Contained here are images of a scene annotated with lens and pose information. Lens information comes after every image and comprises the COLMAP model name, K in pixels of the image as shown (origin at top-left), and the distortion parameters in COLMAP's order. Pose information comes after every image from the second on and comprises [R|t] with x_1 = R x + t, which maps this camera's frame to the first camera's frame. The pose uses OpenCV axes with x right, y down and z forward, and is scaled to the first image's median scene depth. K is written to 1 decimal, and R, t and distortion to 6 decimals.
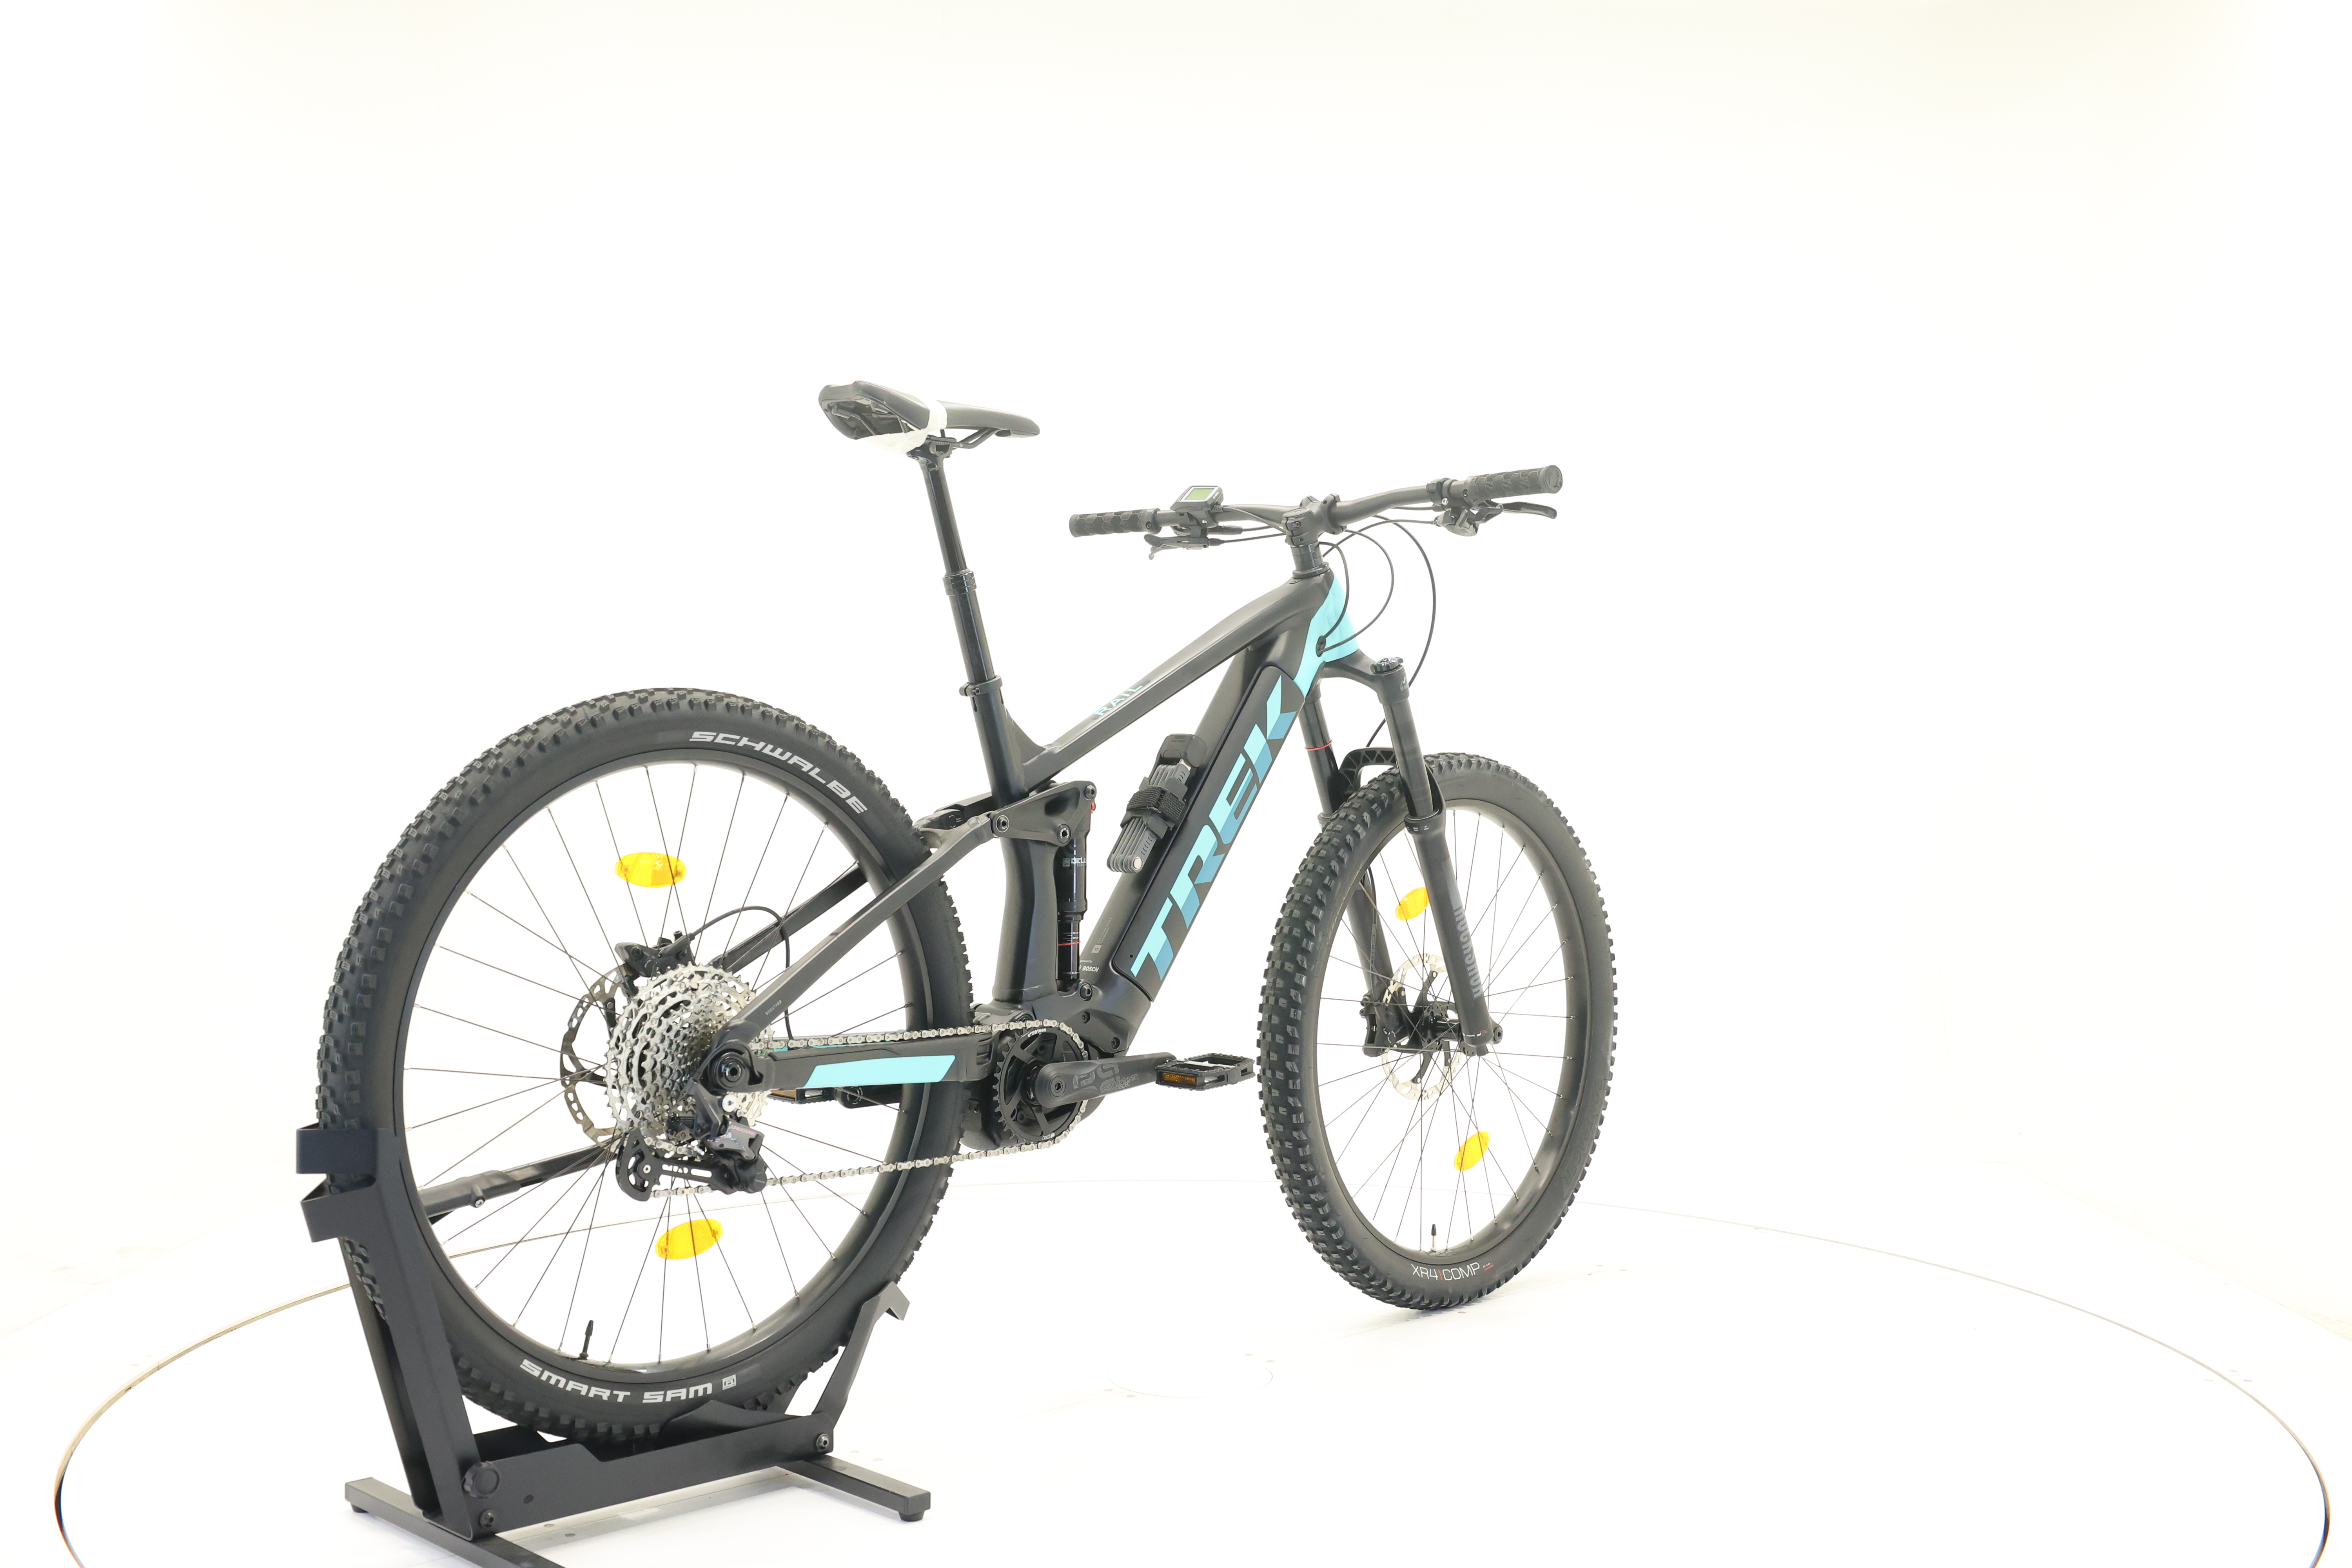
lens RADIAL K [[2478.5, 0, 1189.7], [0, 2478.5, 781.3], [0, 0, 1]] dist [-0.016776, 0.000000]
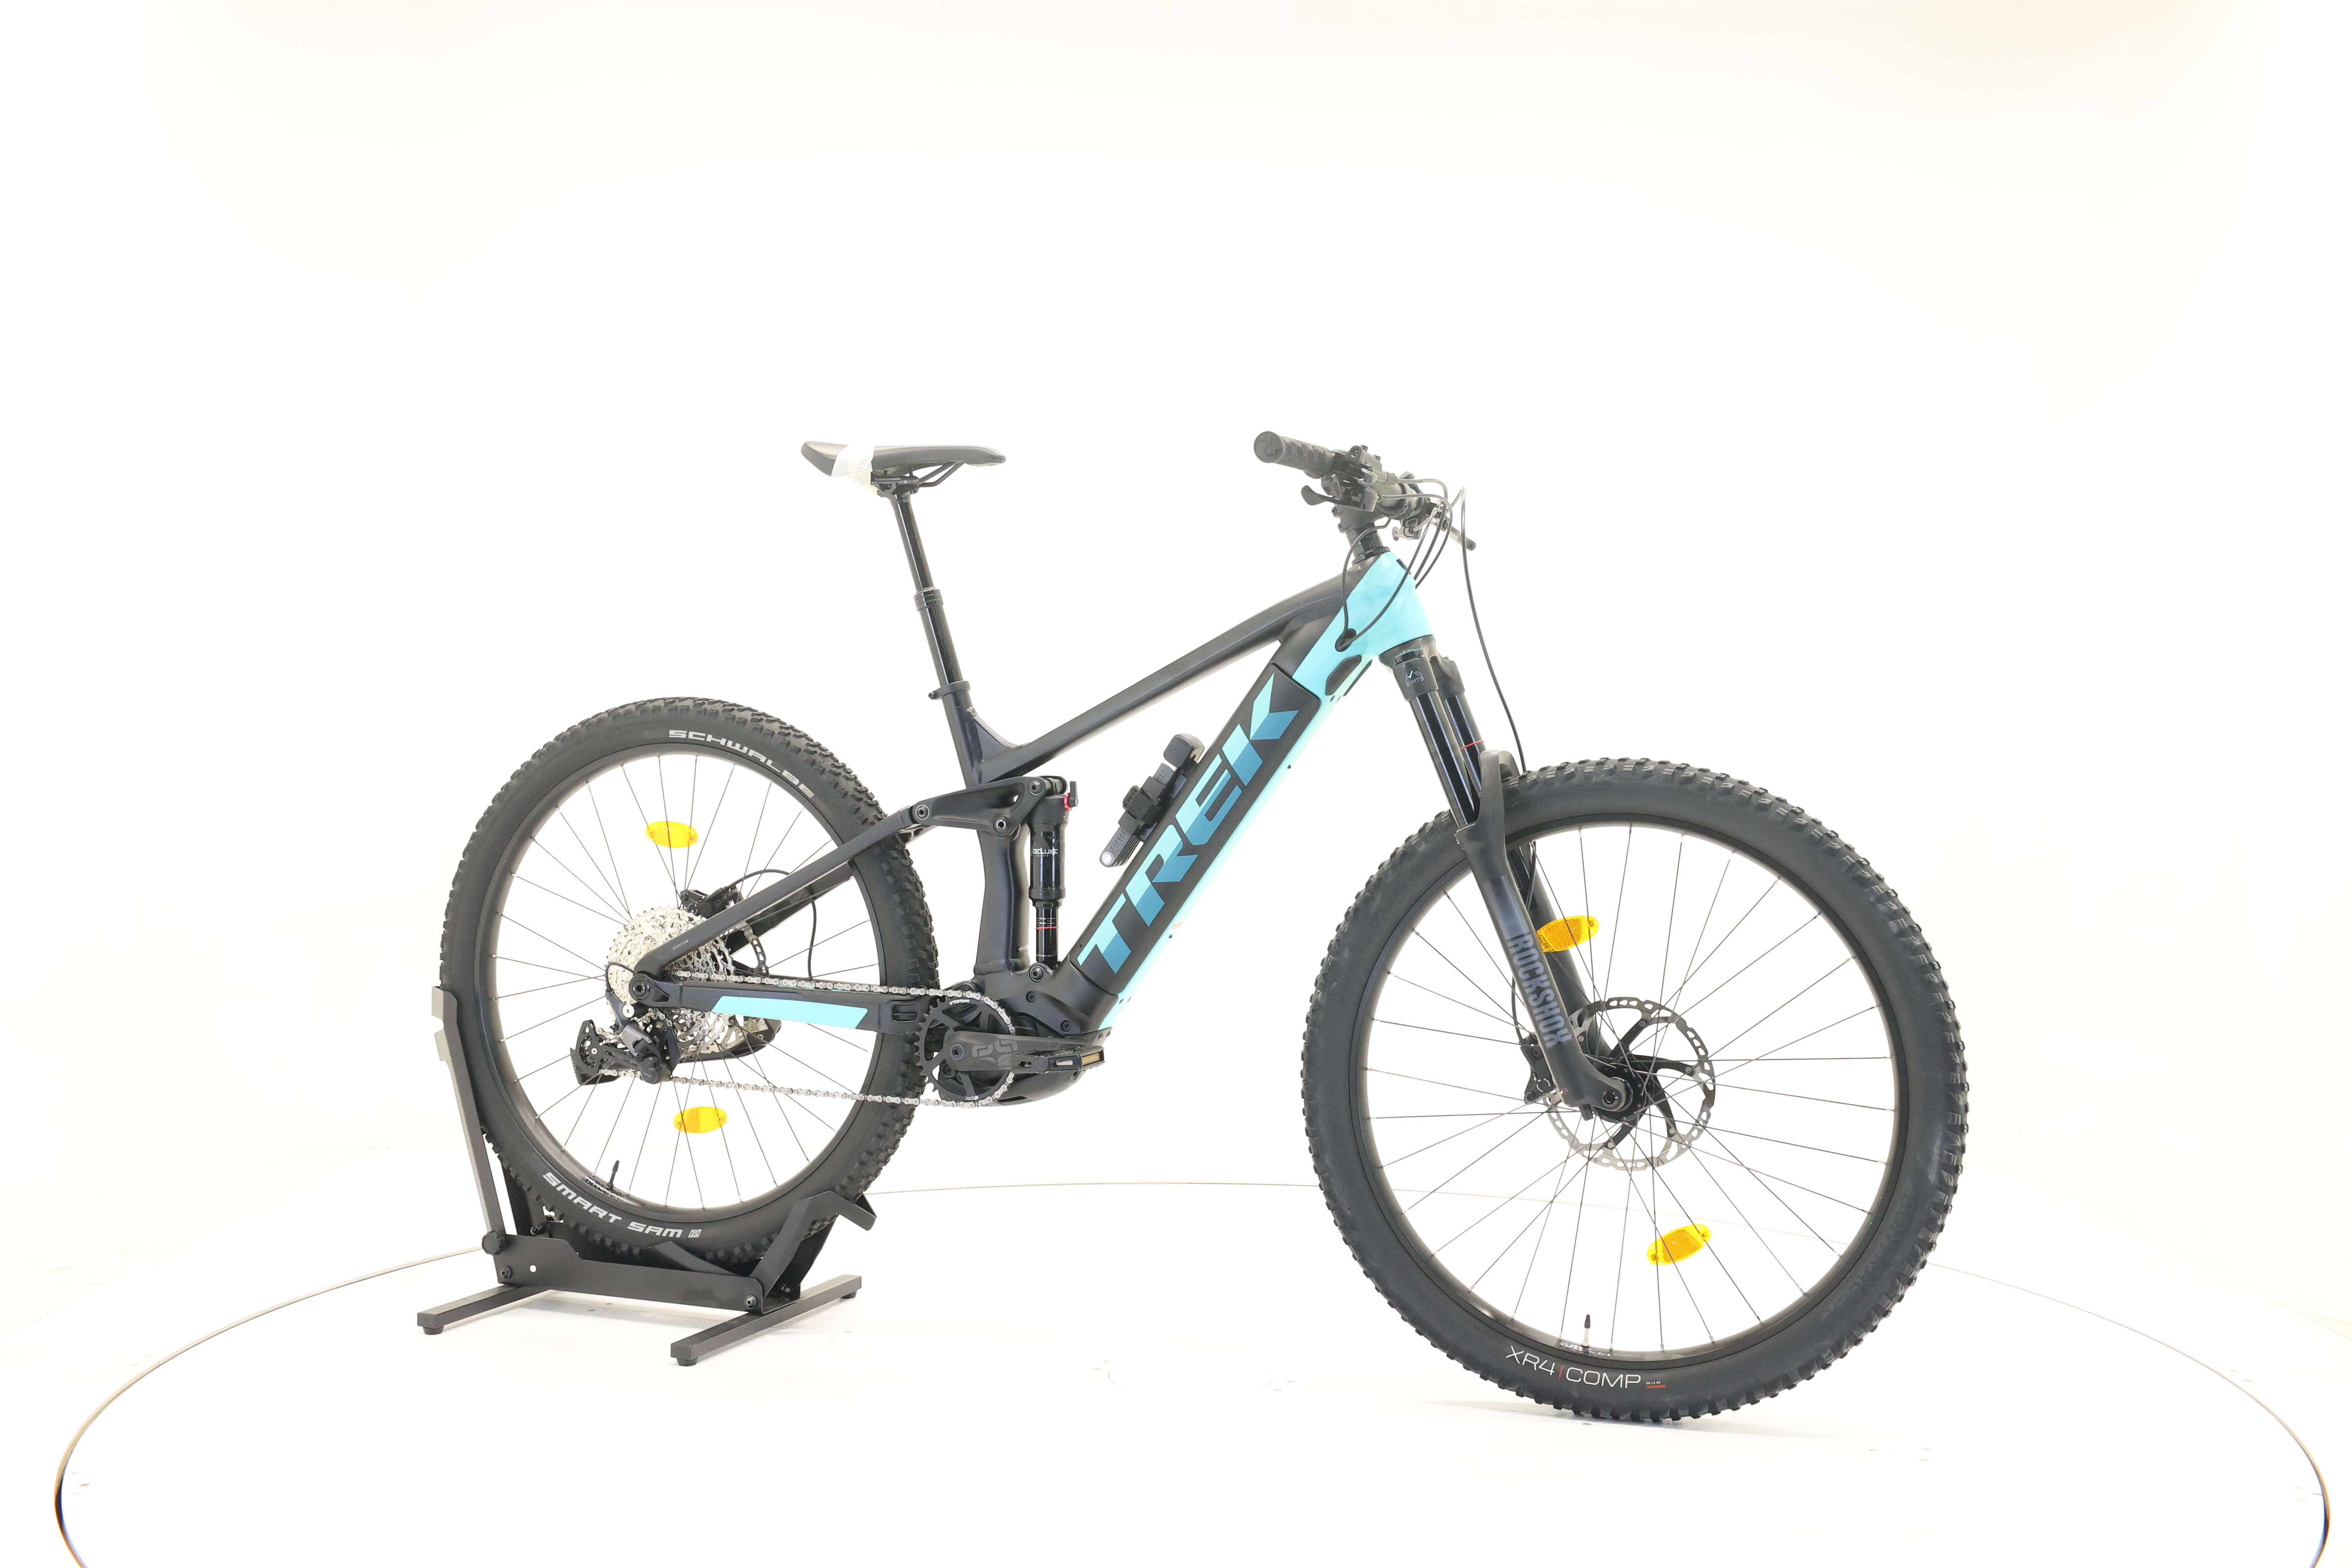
lens RADIAL K [[2478.5, 0, 1182.5], [0, 2478.5, 782.6], [0, 0, 1]] dist [-0.016776, 0.000000]
pose [[0.391221, 0.019490, -0.920090, 1.008684], [-0.020752, 0.999708, 0.012353, -0.012710], [0.920063, 0.014261, 0.391511, 0.664705]]
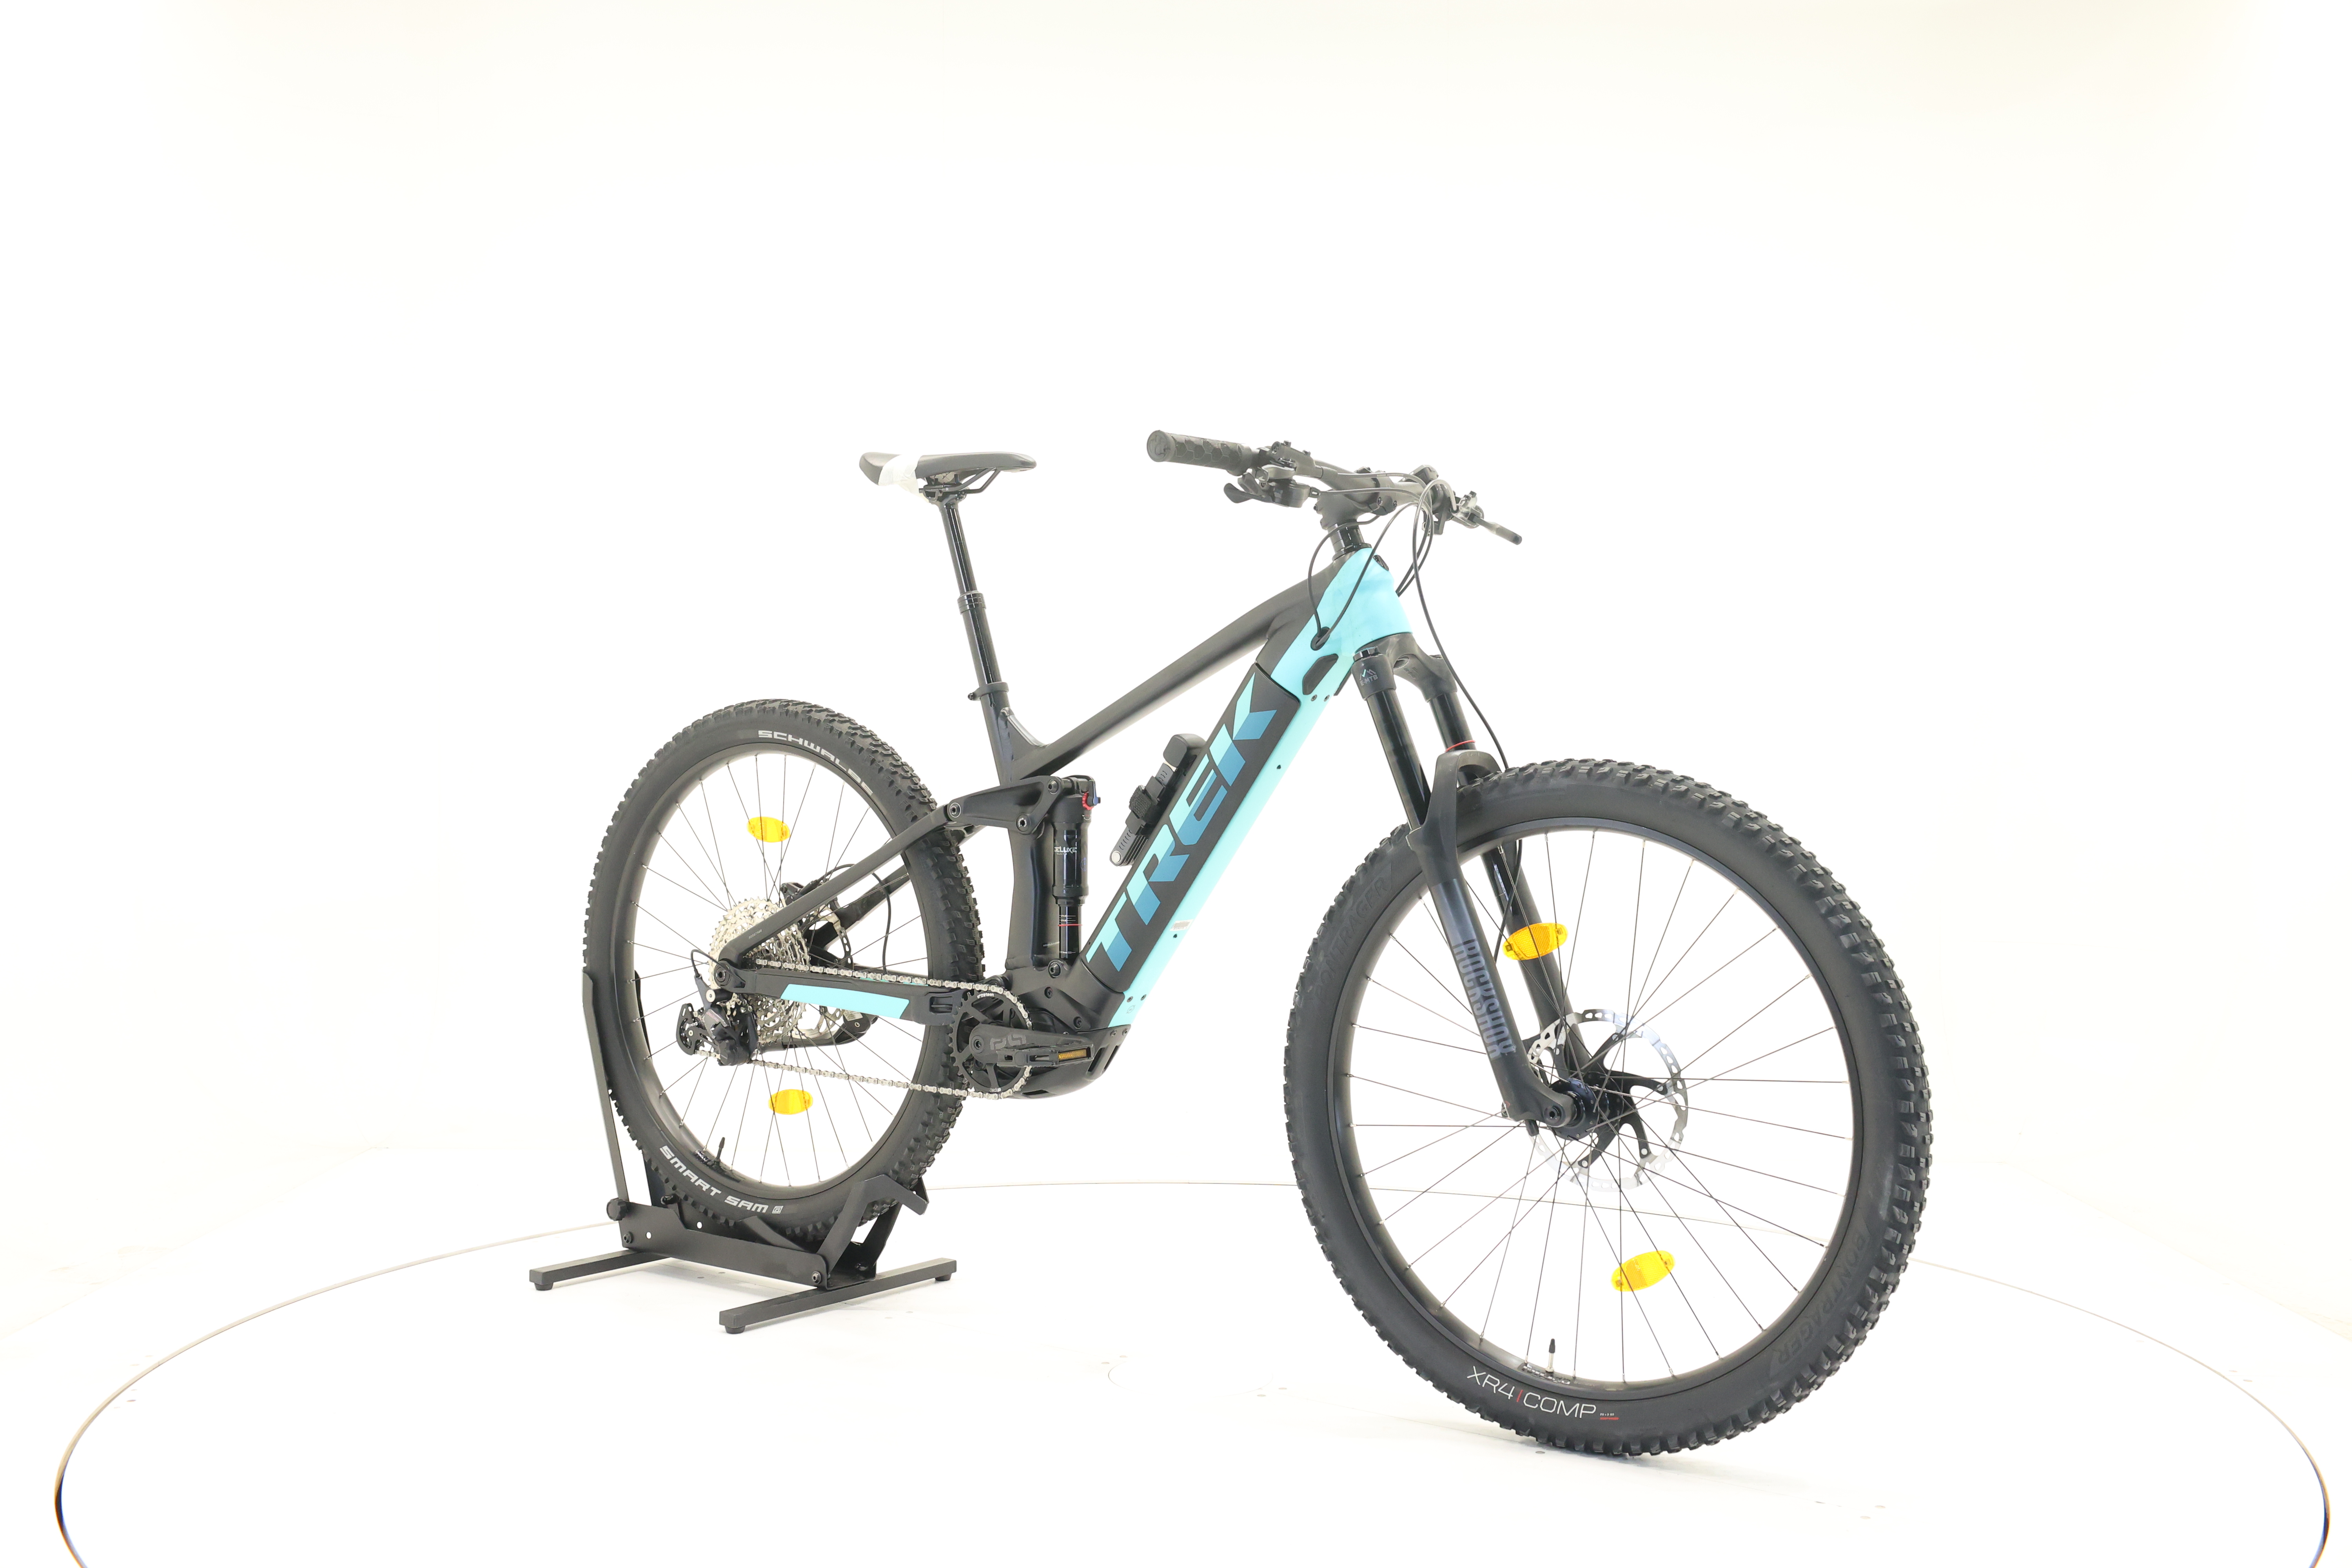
lens RADIAL K [[2478.5, 0, 1166.9], [0, 2478.5, 790.3], [0, 0, 1]] dist [-0.016776, 0.000000]
pose [[0.134624, 0.022527, -0.990641, 1.086083], [-0.023206, 0.999539, 0.019575, -0.017161], [0.990625, 0.020354, 0.135084, 0.938834]]
